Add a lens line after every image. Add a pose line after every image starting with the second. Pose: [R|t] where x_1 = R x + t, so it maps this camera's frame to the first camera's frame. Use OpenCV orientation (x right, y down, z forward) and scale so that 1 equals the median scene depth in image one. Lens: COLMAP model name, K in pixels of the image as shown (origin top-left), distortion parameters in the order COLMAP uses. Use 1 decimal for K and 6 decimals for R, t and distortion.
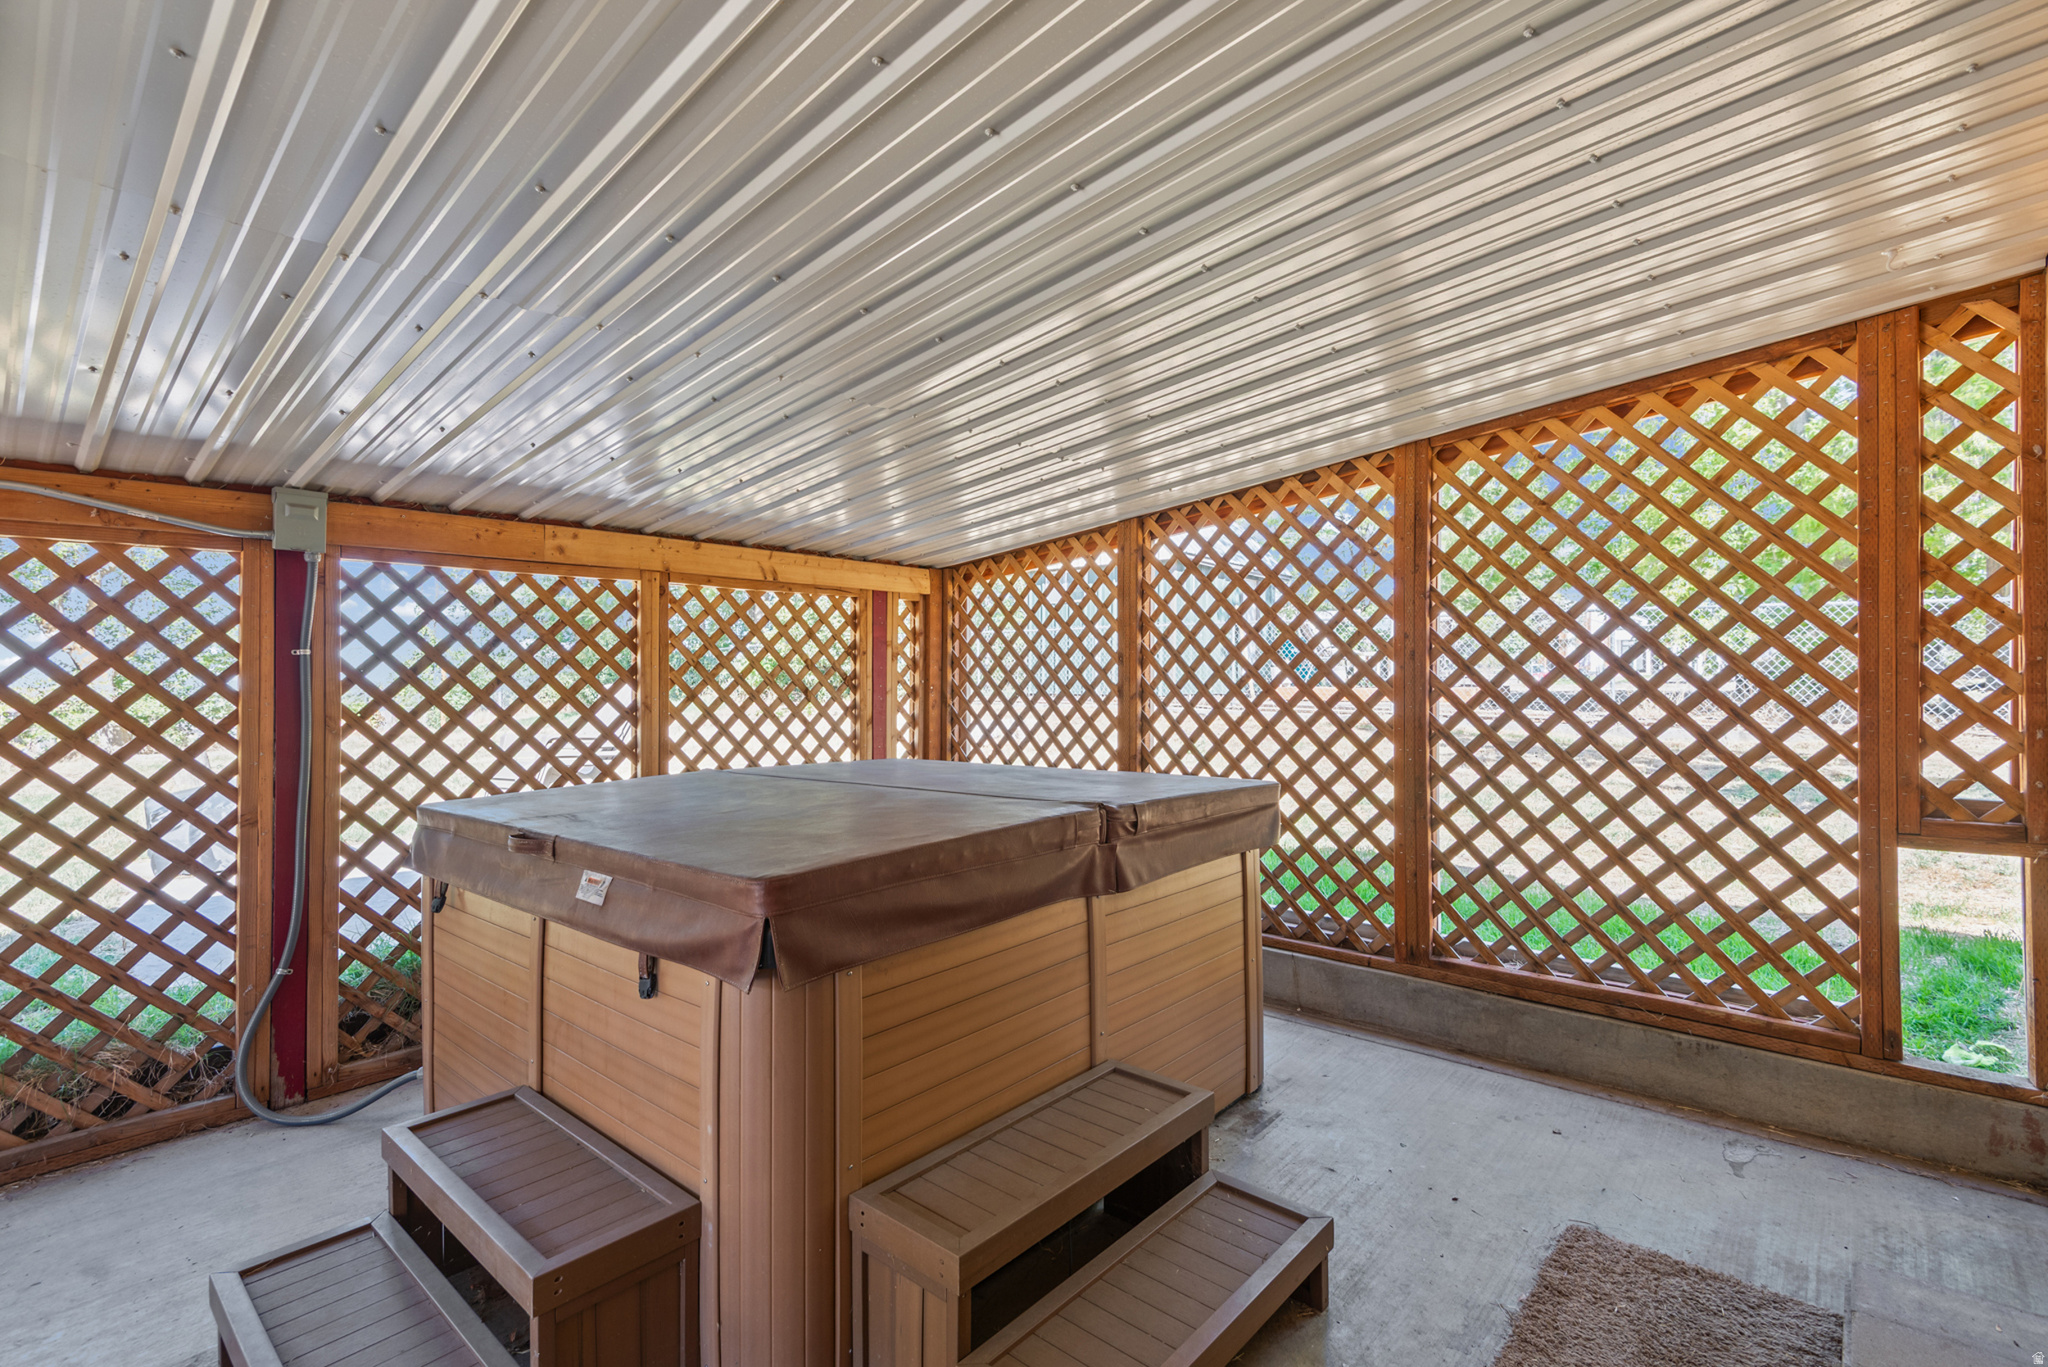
lens RADIAL K [[931.8, 0, 1013.7], [0, 931.8, 688.9], [0, 0, 1]] dist [0.026729, -0.009524]
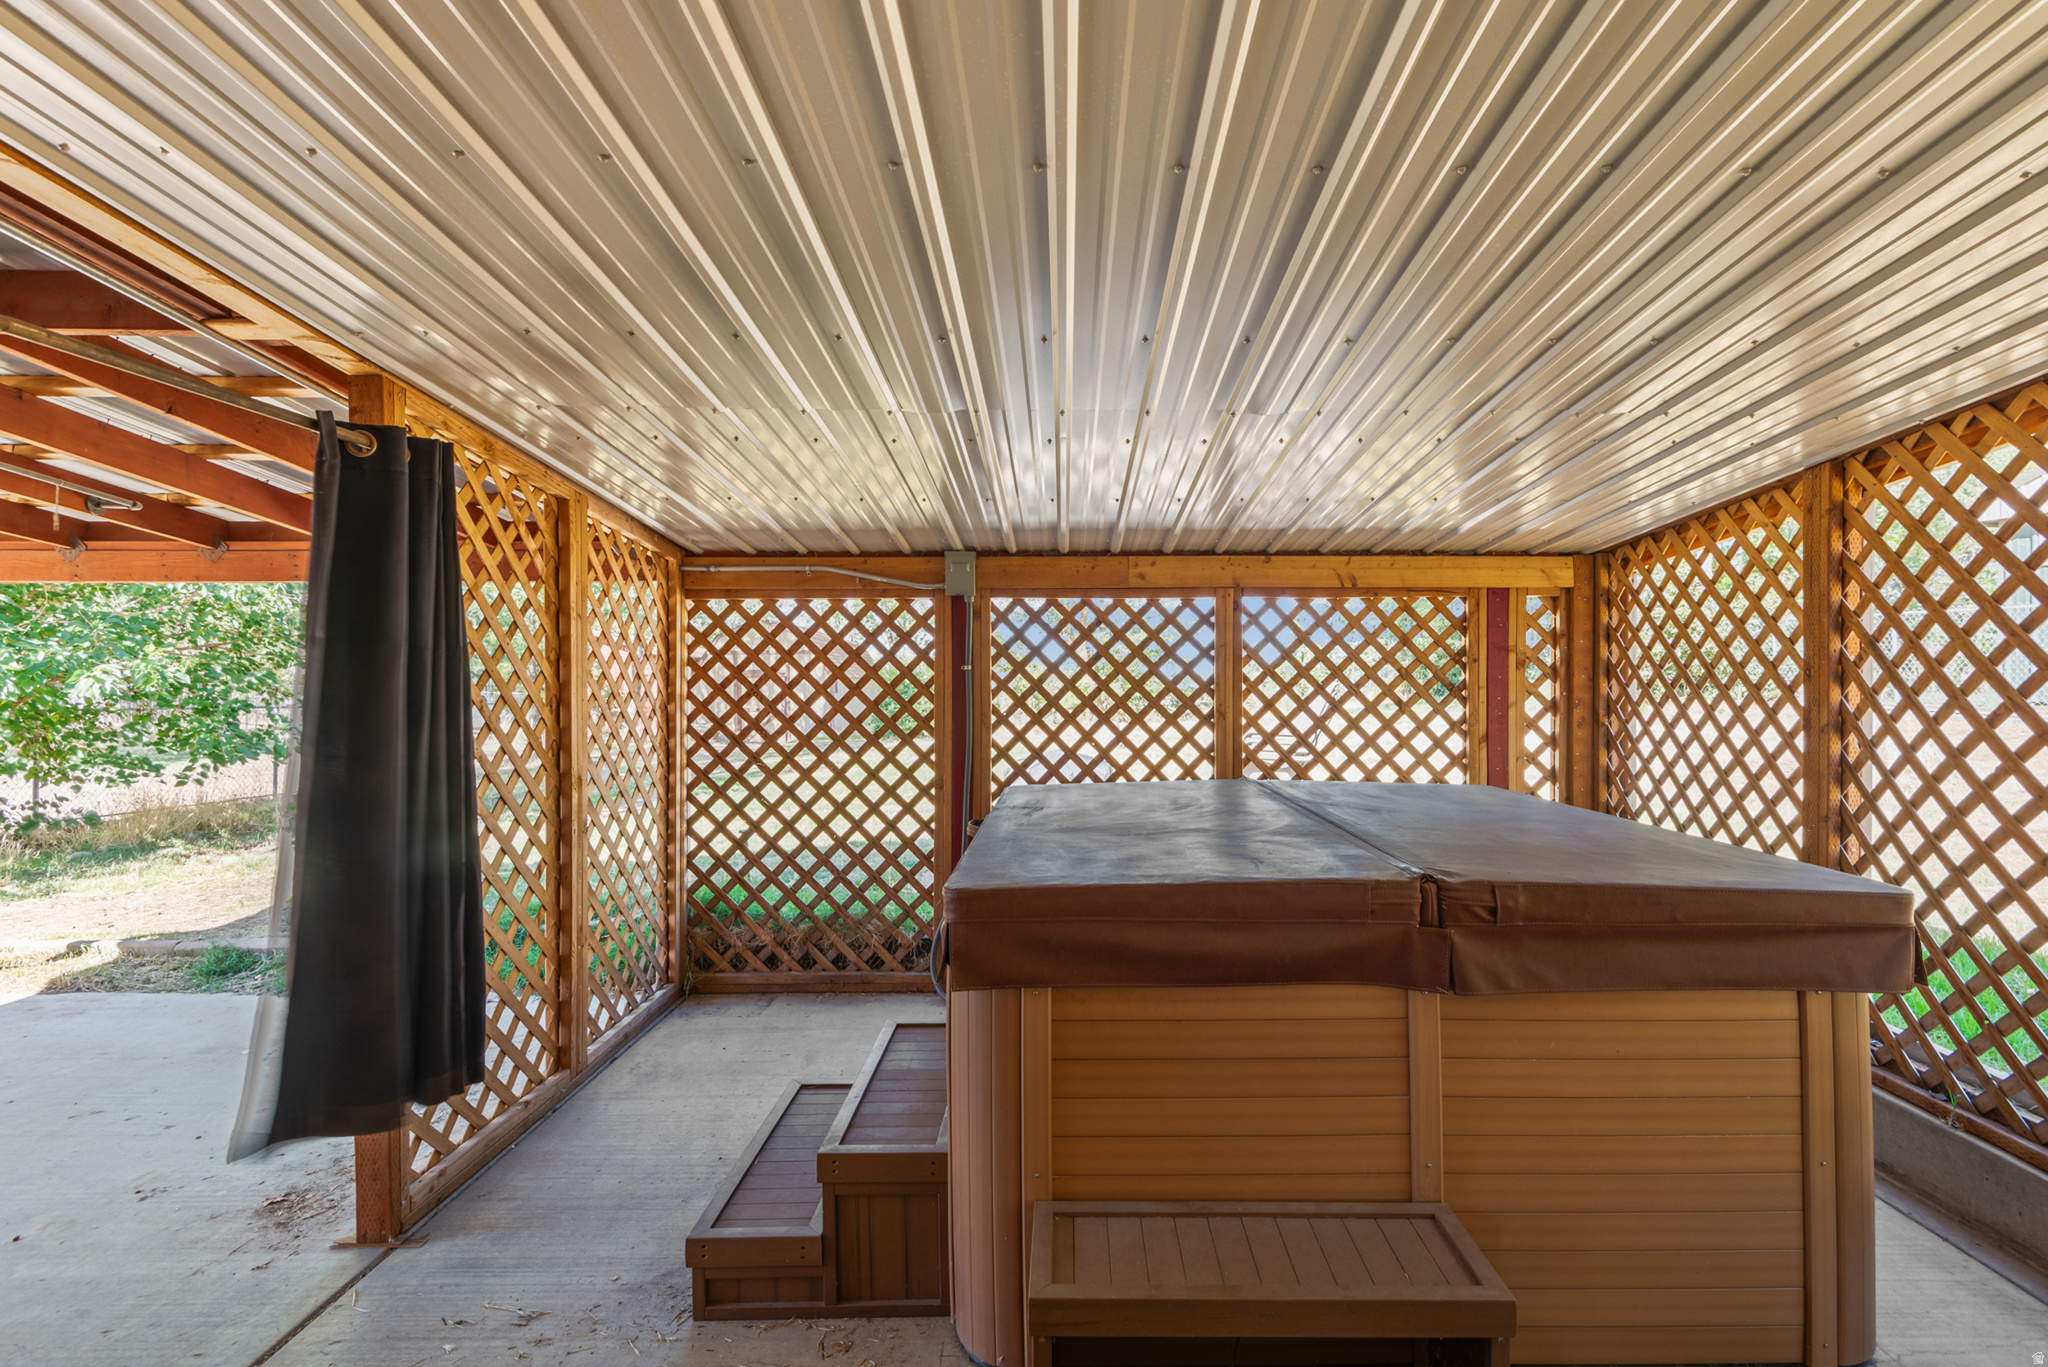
lens RADIAL K [[931.8, 0, 1022.0], [0, 931.8, 683.2], [0, 0, 1]] dist [0.026729, -0.009524]
pose [[0.667047, 0.015951, -0.744845, 0.256775], [-0.013290, 0.999866, 0.009510, -0.024364], [0.744897, 0.003556, 0.667170, 0.118838]]
